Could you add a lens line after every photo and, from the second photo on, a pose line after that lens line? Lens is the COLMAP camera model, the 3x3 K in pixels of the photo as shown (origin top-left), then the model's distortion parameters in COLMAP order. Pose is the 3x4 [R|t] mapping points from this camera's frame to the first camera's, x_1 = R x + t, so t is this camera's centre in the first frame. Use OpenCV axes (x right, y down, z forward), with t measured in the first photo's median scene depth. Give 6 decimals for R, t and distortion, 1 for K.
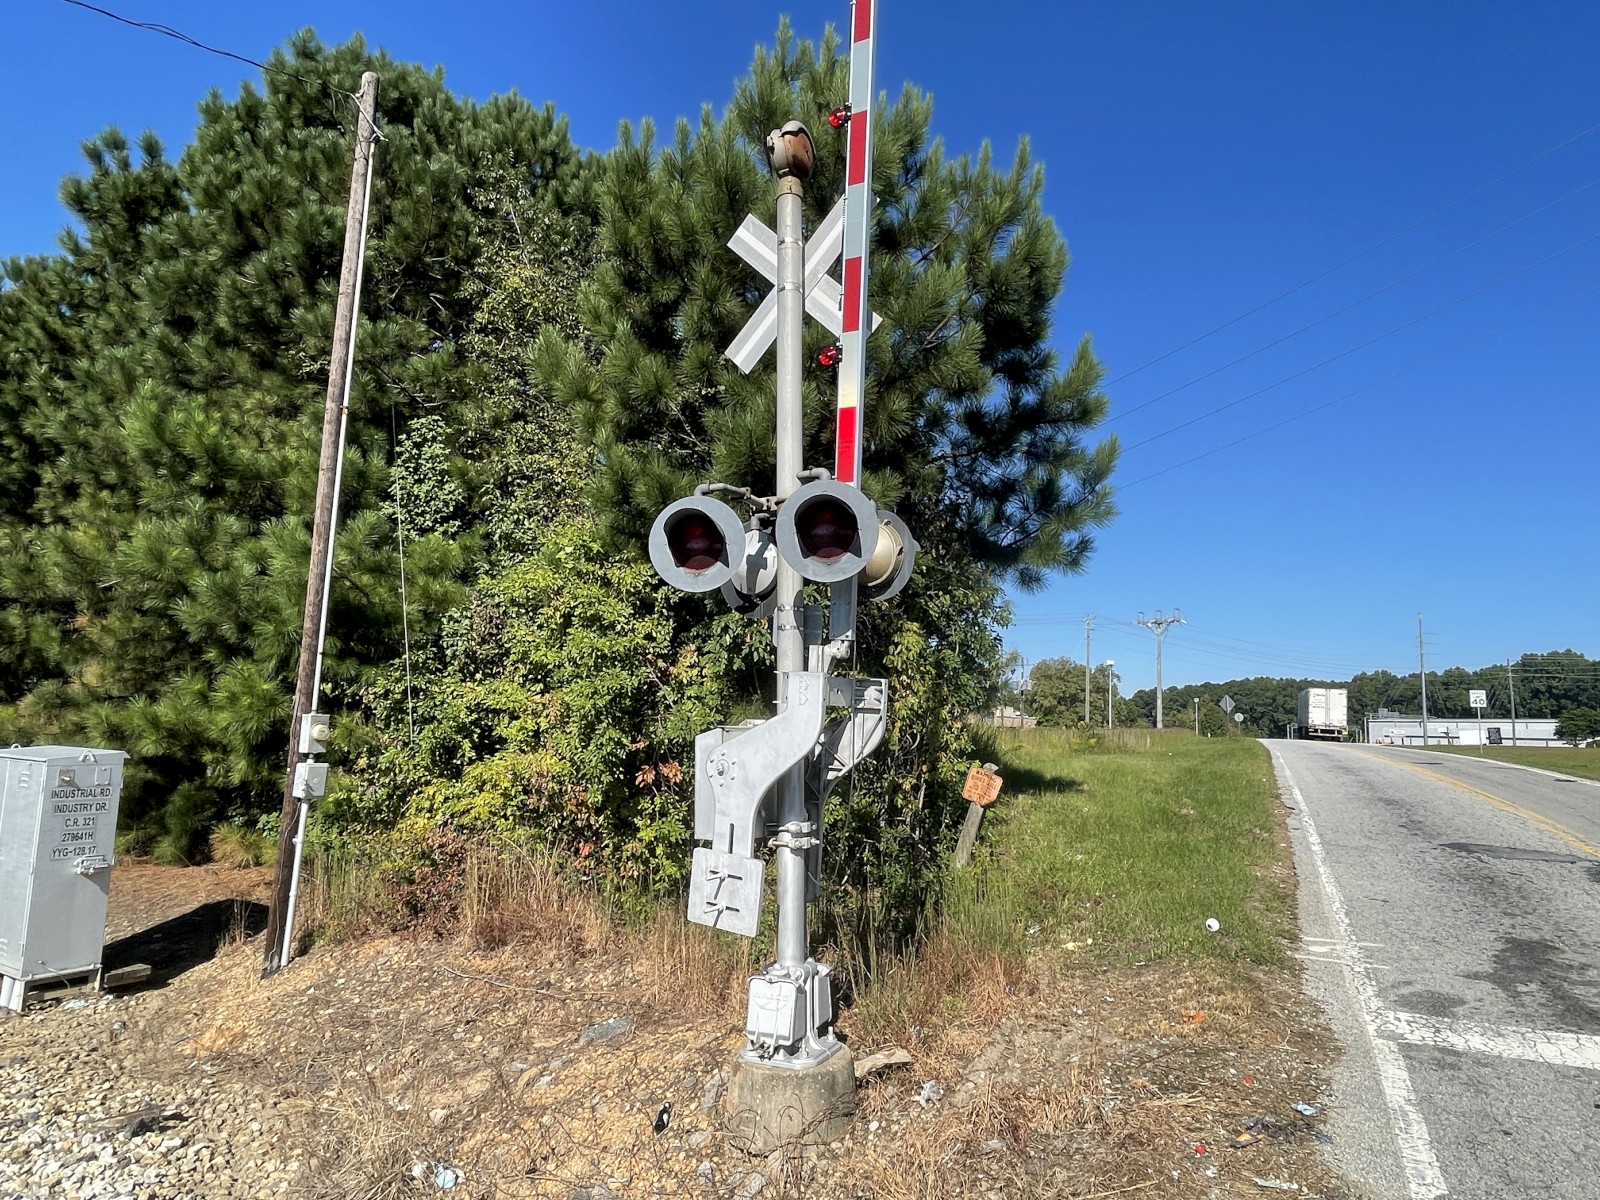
lens RADIAL K [[952.5, 0, 791.6], [0, 952.5, 600.4], [0, 0, 1]] dist [-0.002216, 0.001038]
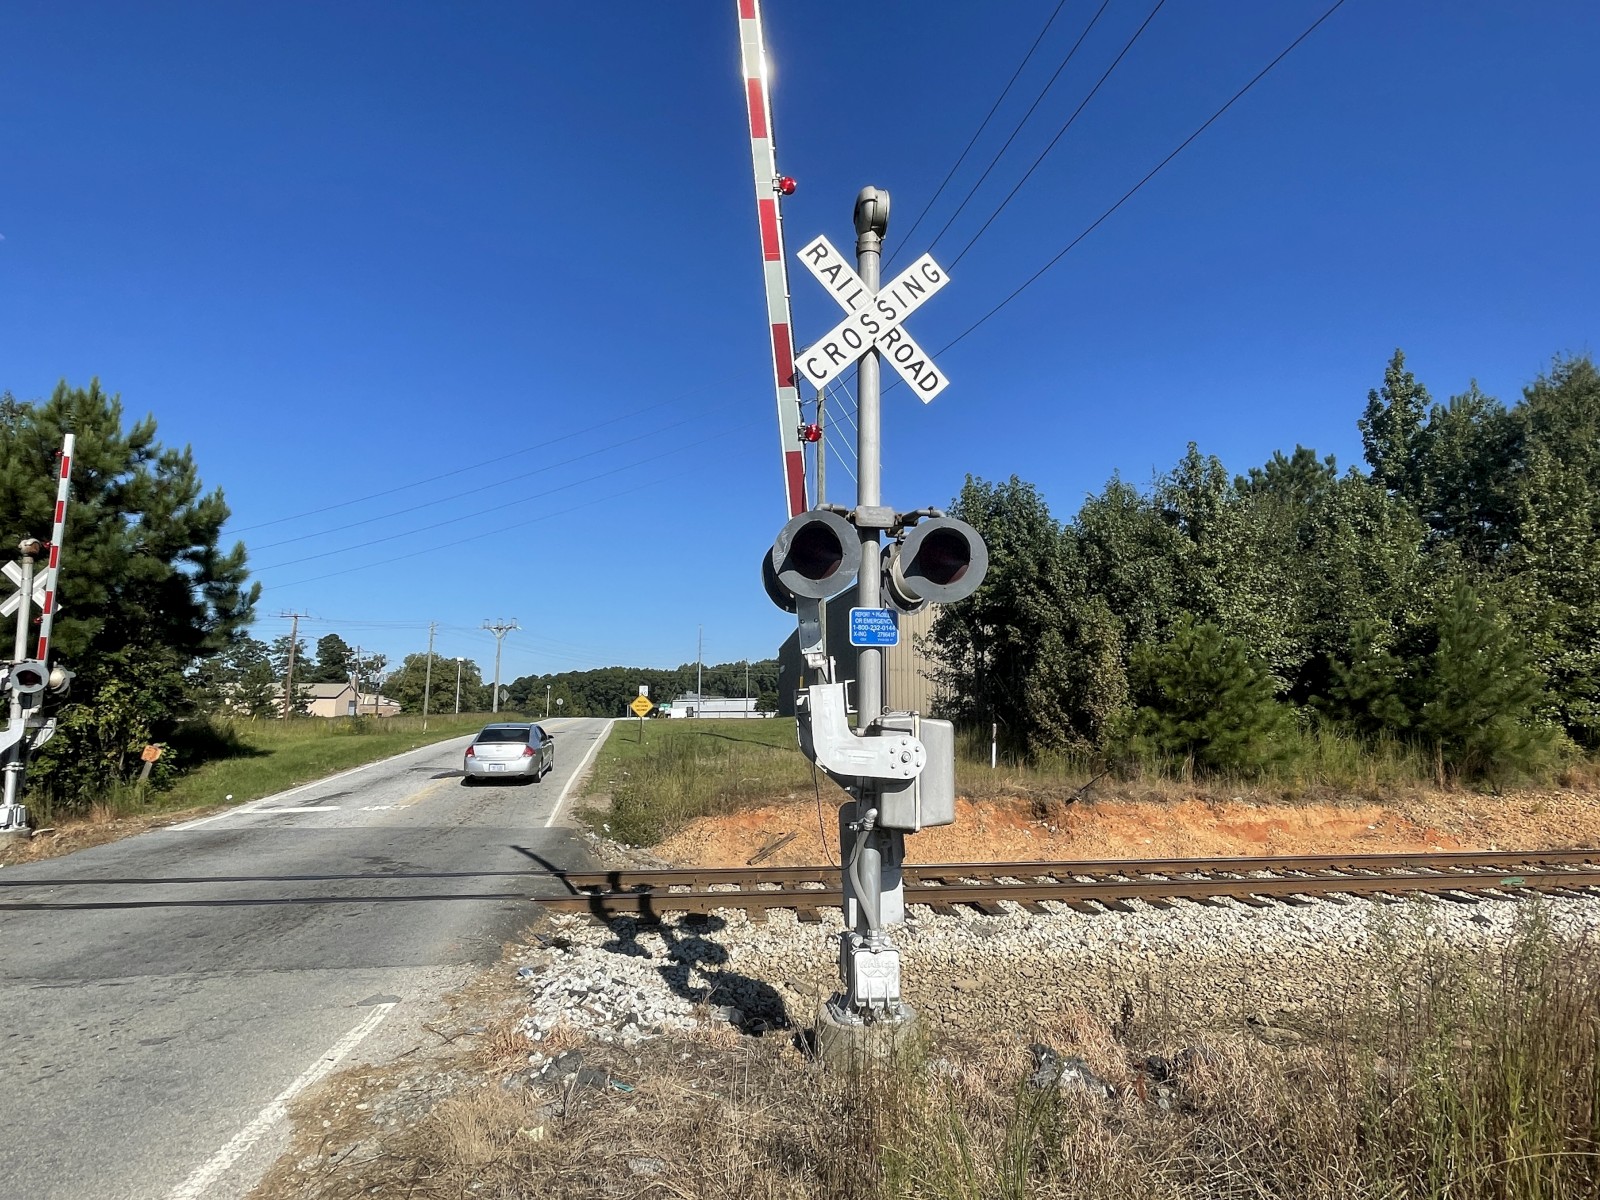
lens RADIAL K [[904.0, 0, 818.8], [0, 904.0, 595.4], [0, 0, 1]] dist [0.004315, -0.001886]
pose [[0.803097, 0.047907, 0.593920, 0.195957], [-0.052758, 0.998565, -0.009208, -0.259458], [-0.593509, -0.023939, 0.804472, -1.769985]]
